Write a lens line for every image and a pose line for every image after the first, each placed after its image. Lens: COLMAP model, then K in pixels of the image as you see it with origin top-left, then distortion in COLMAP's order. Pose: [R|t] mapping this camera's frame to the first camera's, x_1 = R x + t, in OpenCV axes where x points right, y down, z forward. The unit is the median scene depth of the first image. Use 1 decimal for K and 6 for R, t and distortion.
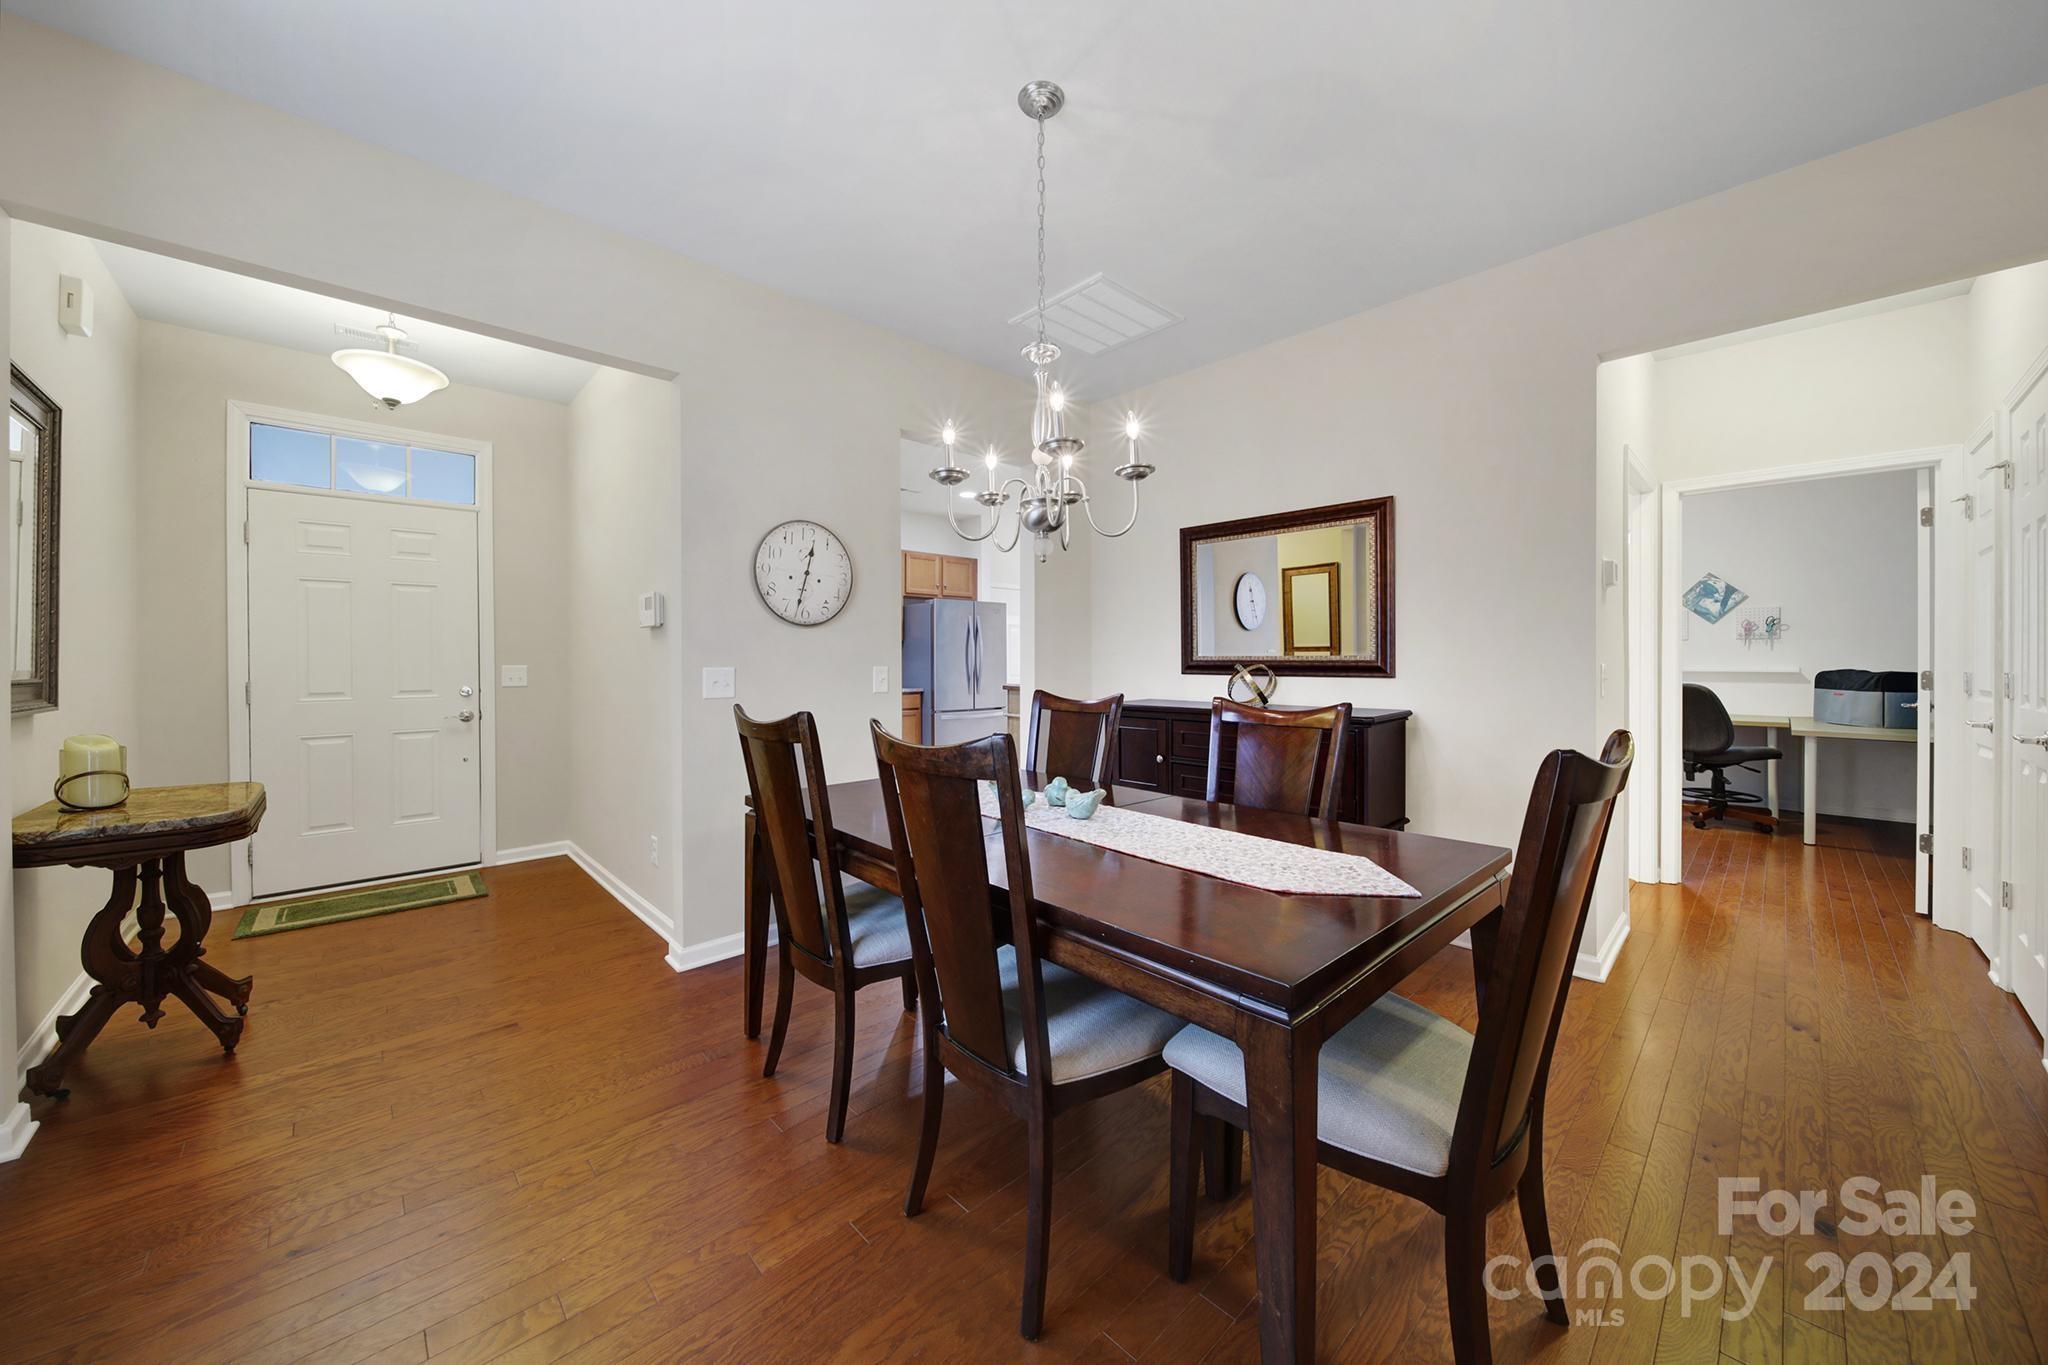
lens RADIAL K [[719.7, 0, 1021.9], [0, 719.7, 663.8], [0, 0, 1]] dist [0.000794, -0.001971]
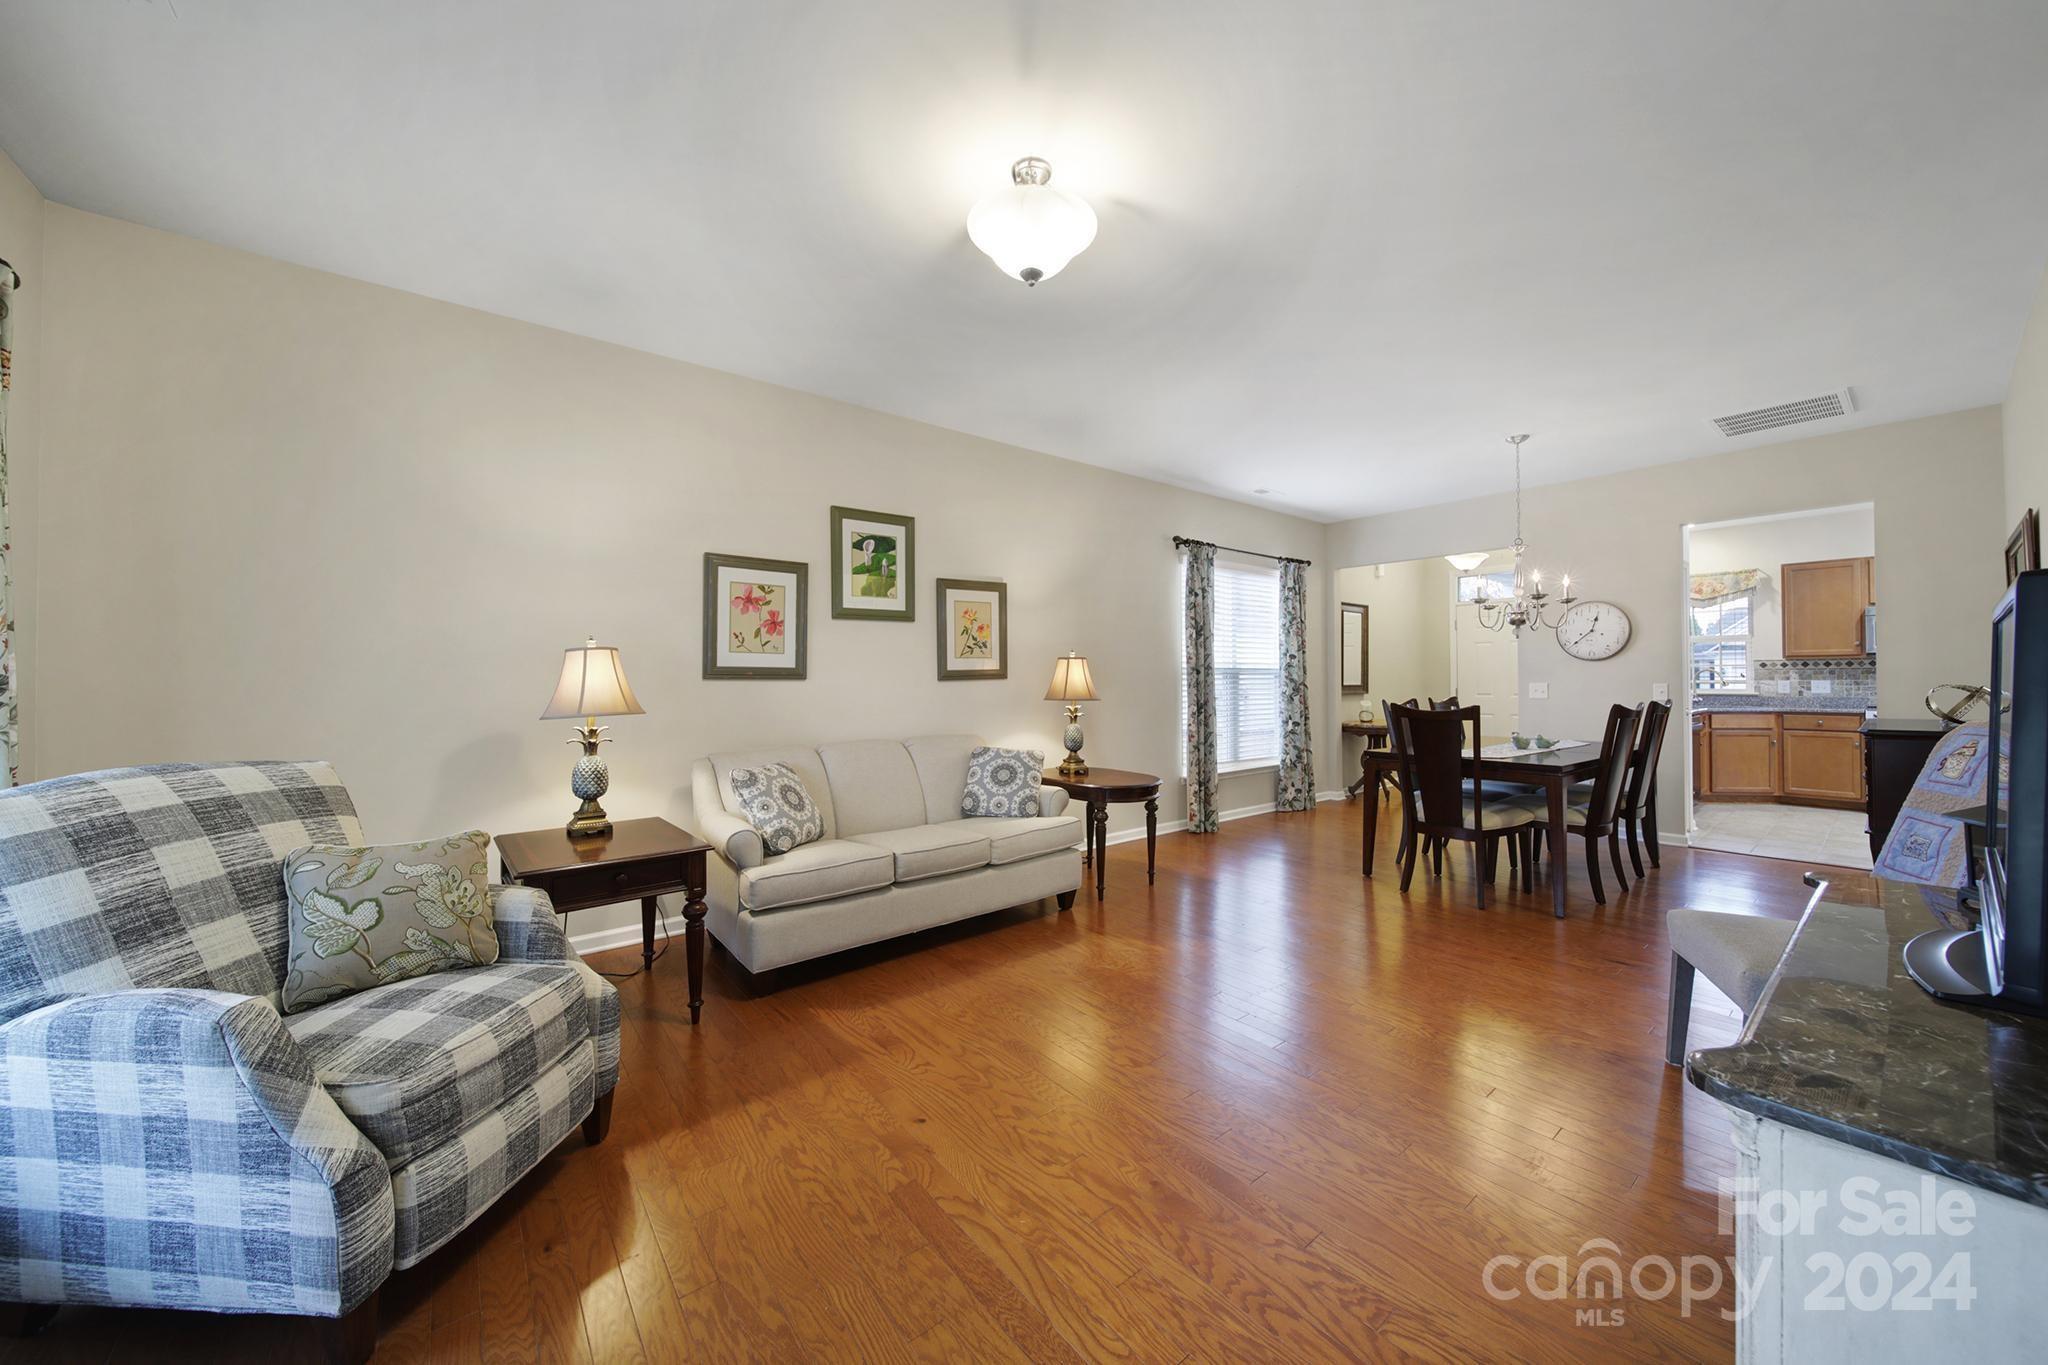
lens RADIAL K [[719.7, 0, 1023.7], [0, 719.7, 673.0], [0, 0, 1]] dist [0.000794, -0.001971]
pose [[-0.082766, -0.007425, -0.996541, 1.340136], [-0.003208, 0.999969, -0.007185, -0.003449], [0.996564, 0.002603, -0.082787, -0.212677]]
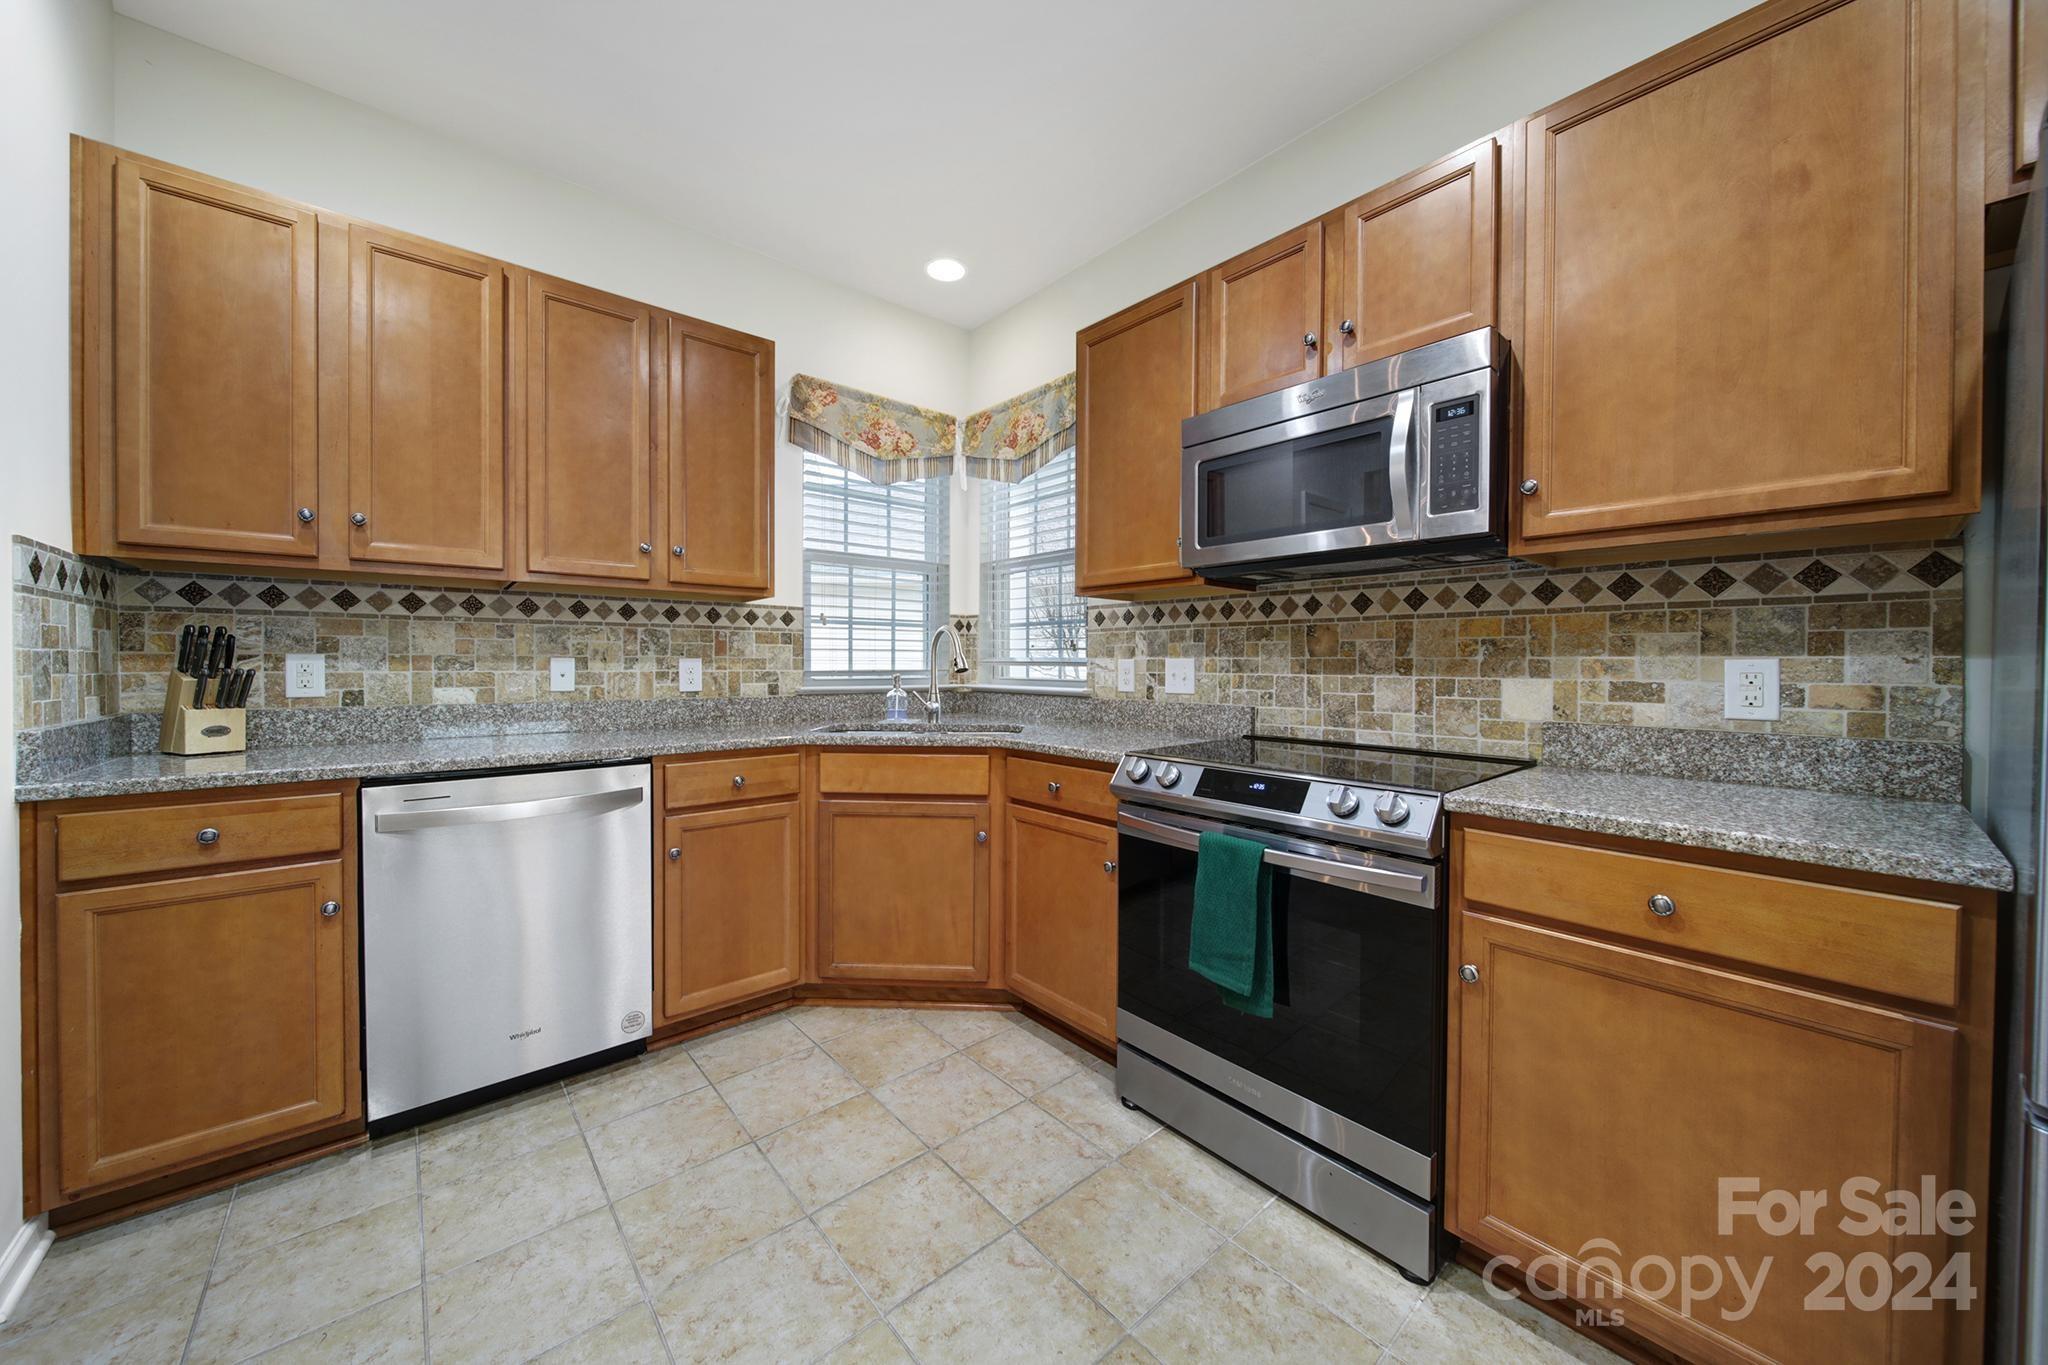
lens RADIAL K [[719.7, 0, 1033.1], [0, 719.7, 671.7], [0, 0, 1]] dist [0.000794, -0.001971]
pose [[-0.040427, 0.010886, -0.999123, -0.018963], [-0.011595, 0.999868, 0.011363, 0.002499], [0.999115, 0.012044, -0.040295, 1.597683]]
